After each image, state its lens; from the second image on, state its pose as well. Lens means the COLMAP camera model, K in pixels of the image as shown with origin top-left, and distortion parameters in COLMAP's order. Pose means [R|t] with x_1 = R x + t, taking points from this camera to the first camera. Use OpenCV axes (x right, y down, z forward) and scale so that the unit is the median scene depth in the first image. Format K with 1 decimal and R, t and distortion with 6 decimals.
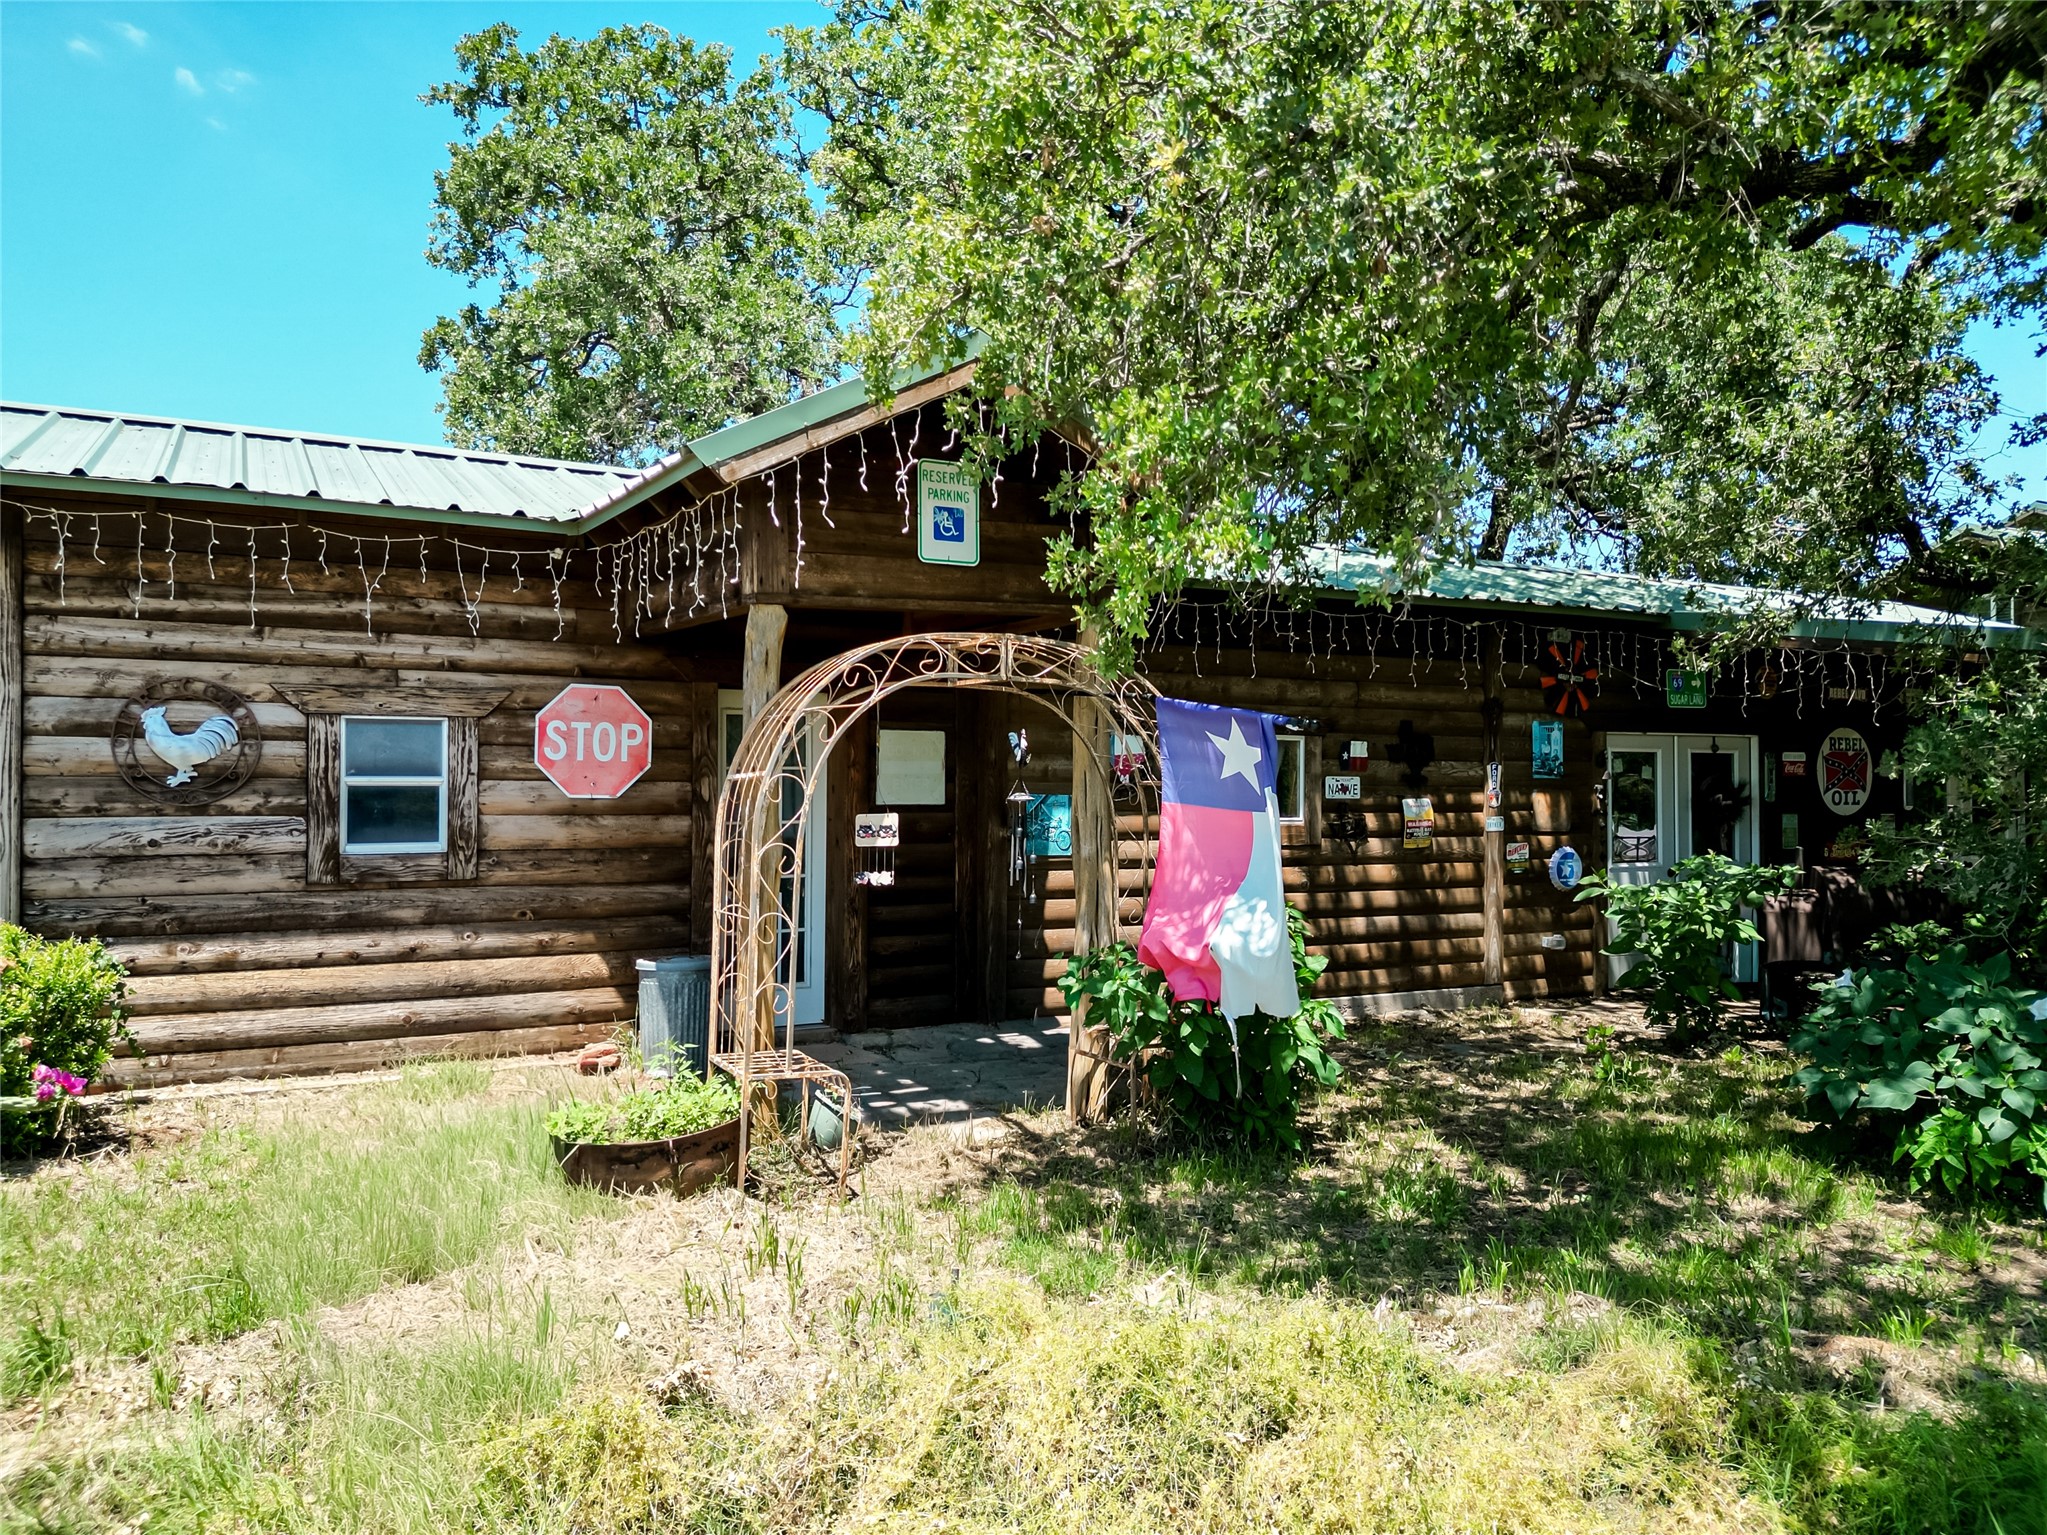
lens RADIAL K [[1434.0, 0, 1028.6], [0, 1434.0, 772.1], [0, 0, 1]] dist [0.070848, -0.070802]
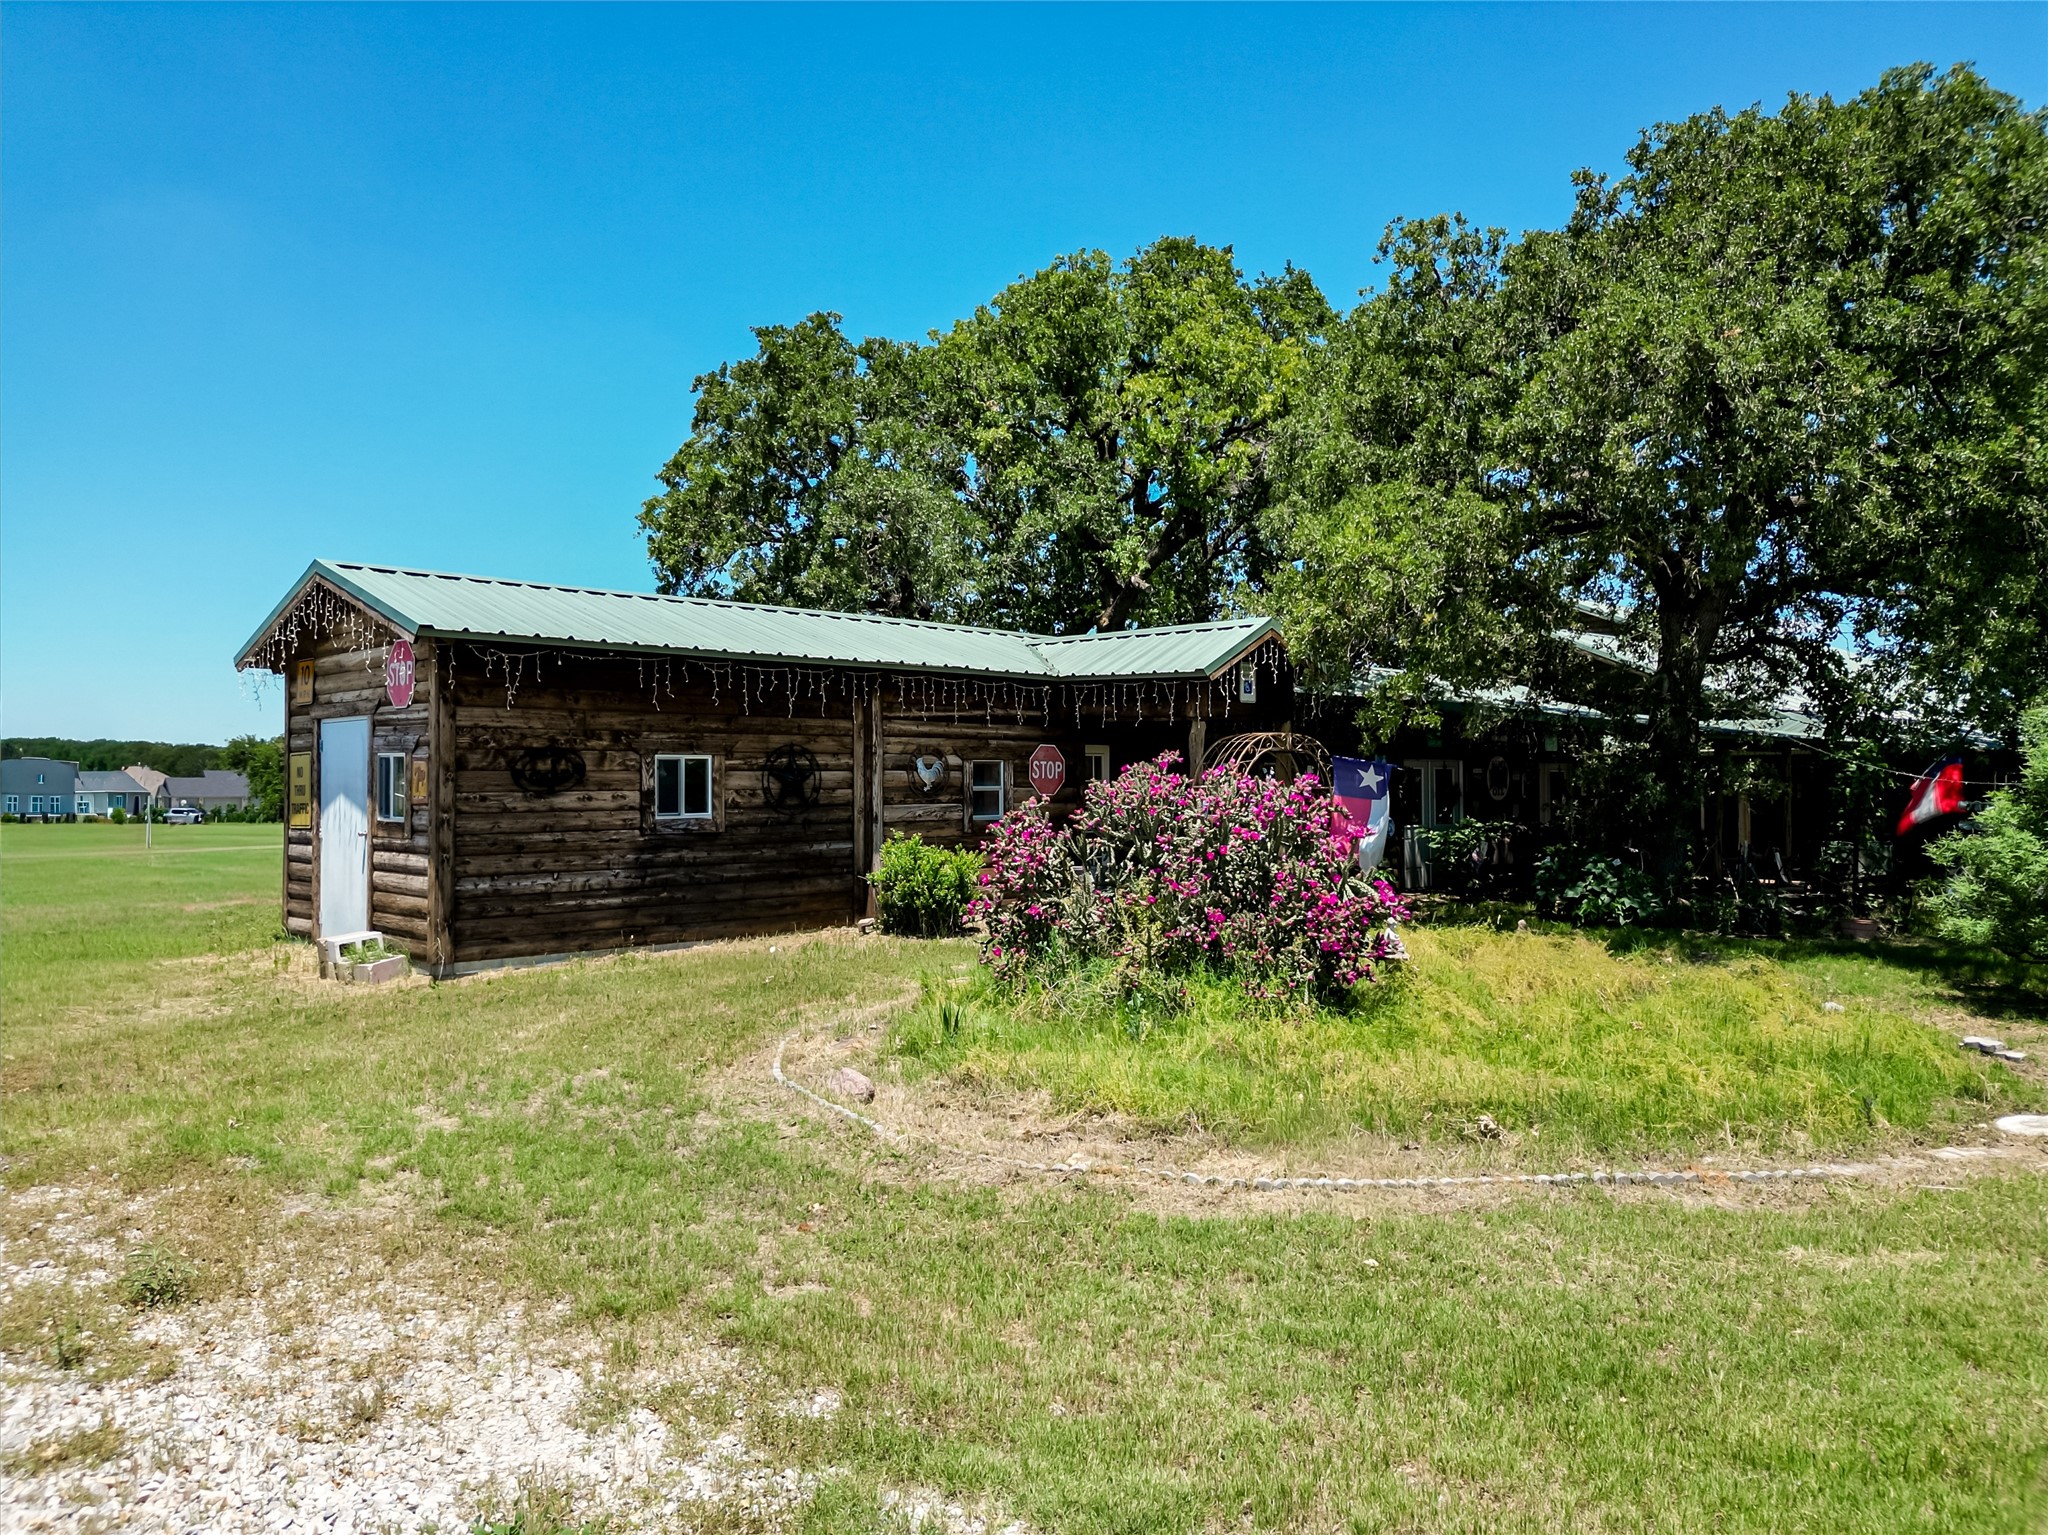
lens RADIAL K [[1434.7, 0, 1019.8], [0, 1434.7, 768.5], [0, 0, 1]] dist [0.070848, -0.070802]
pose [[0.962122, -0.001930, 0.272612, -1.073174], [0.001576, 0.999998, 0.001520, -0.030245], [-0.272614, -0.001033, 0.962123, -1.266635]]
